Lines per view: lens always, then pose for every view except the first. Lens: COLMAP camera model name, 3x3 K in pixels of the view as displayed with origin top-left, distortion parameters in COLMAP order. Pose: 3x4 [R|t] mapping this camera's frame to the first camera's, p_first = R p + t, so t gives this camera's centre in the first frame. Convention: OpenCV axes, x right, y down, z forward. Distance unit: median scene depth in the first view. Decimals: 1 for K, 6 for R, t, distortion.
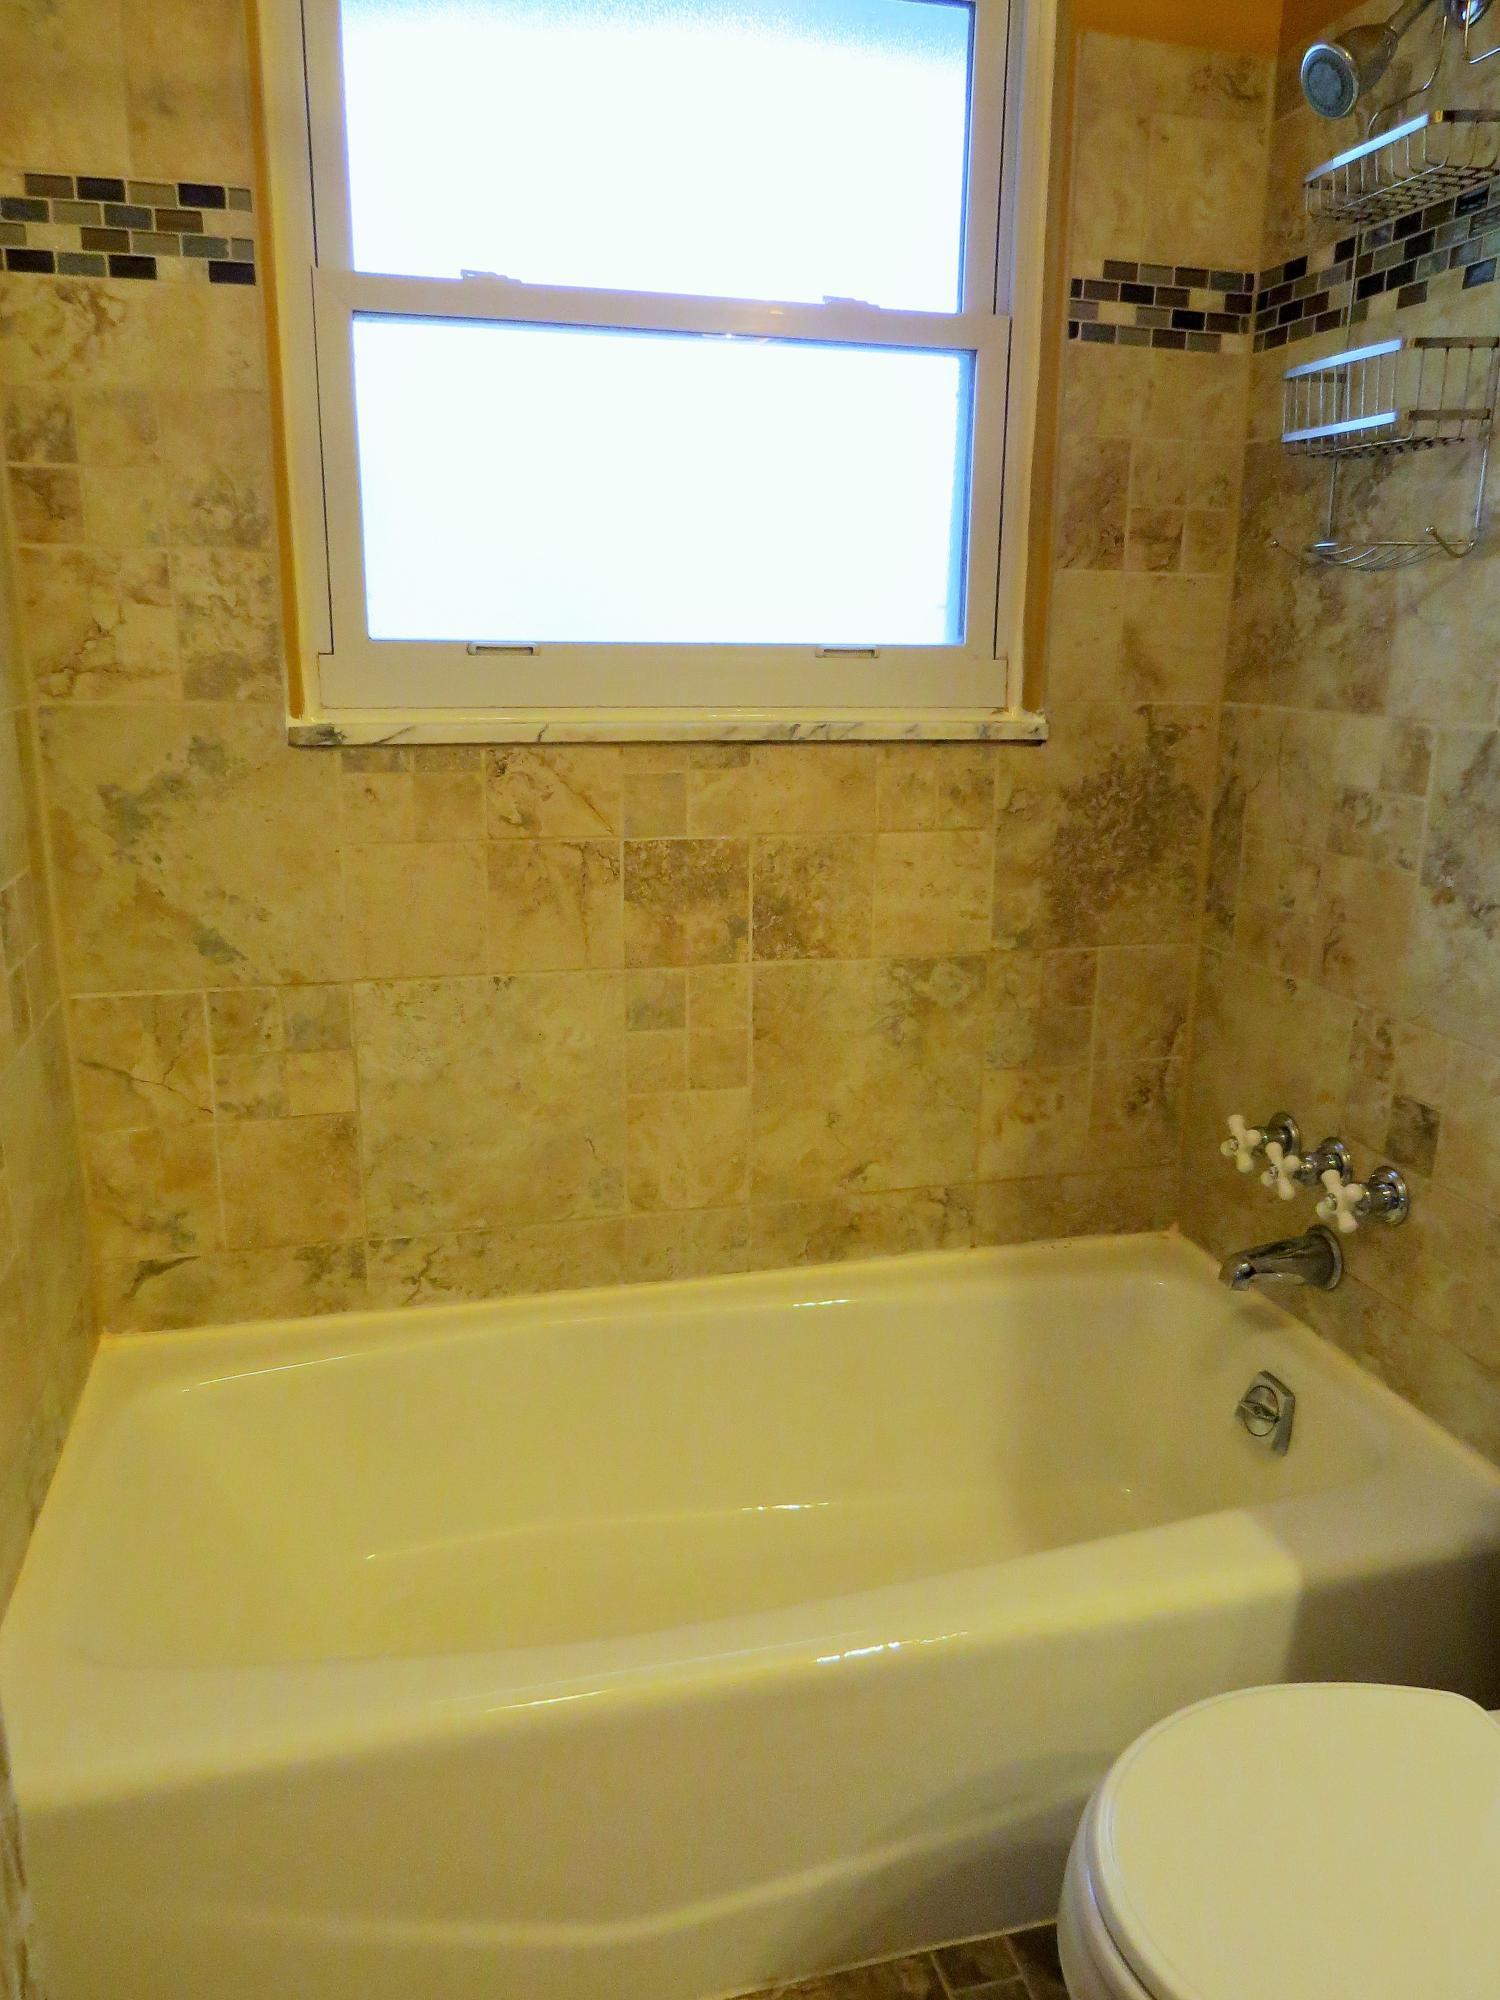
lens RADIAL K [[1420.7, 0, 755.0], [0, 1420.7, 1004.3], [0, 0, 1]] dist [-0.036087, 0.025414]
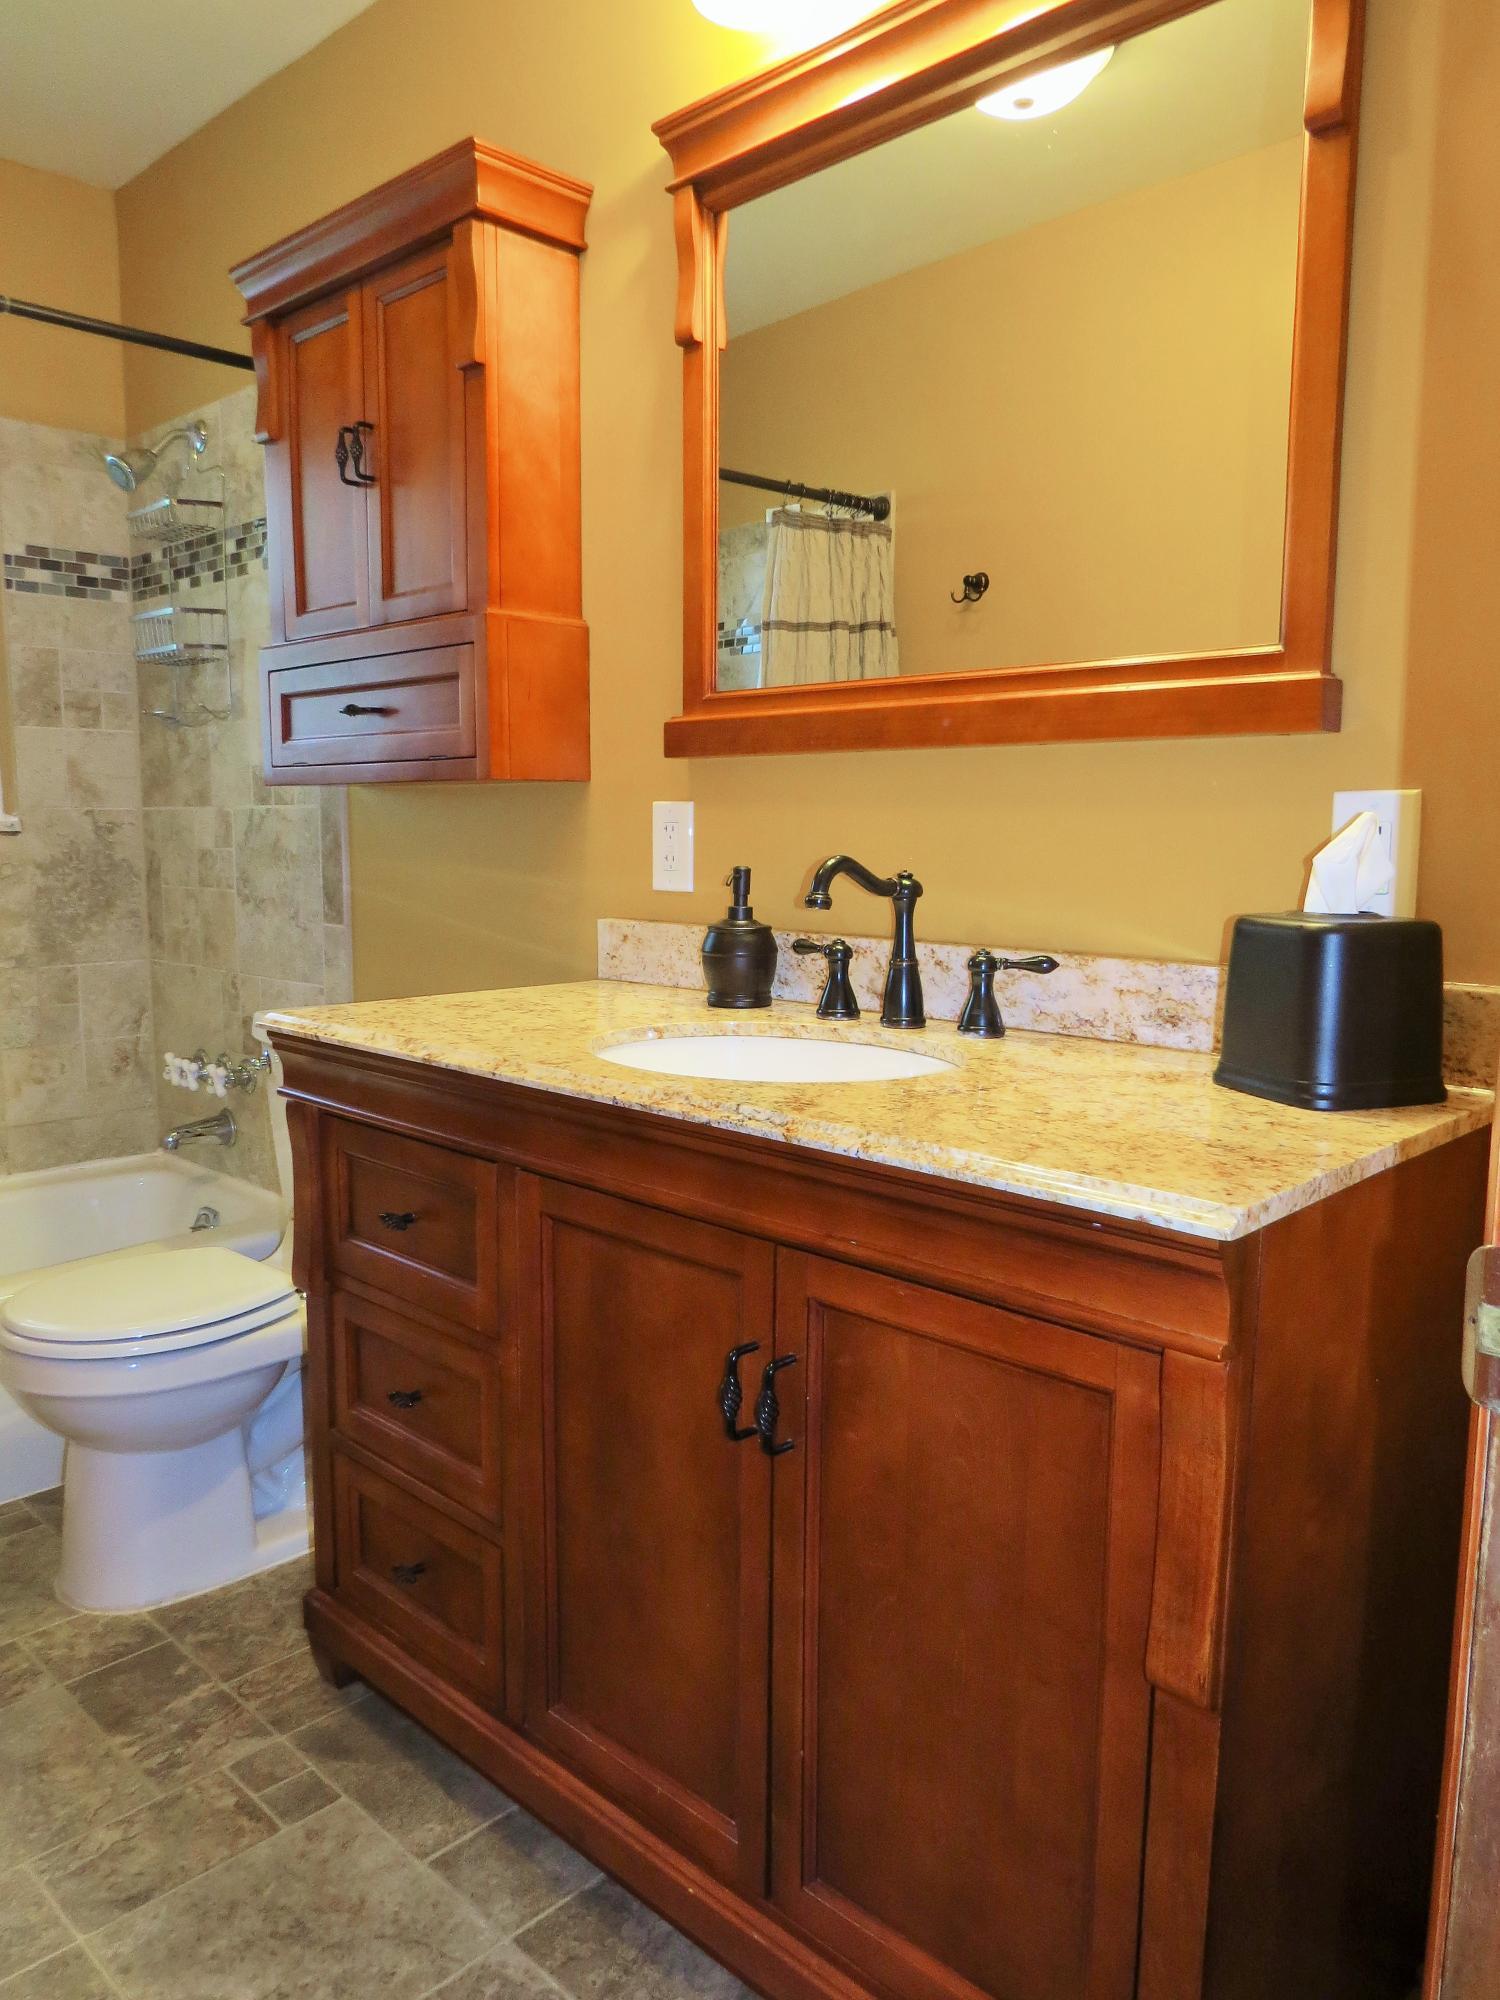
lens RADIAL K [[1420.7, 0, 745.5], [0, 1420.7, 990.4], [0, 0, 1]] dist [-0.036087, 0.025414]
pose [[0.853186, -0.076063, 0.516031, 0.072371], [0.142476, 0.985673, -0.090278, 0.246107], [-0.501770, 0.150546, 0.851799, -0.718943]]
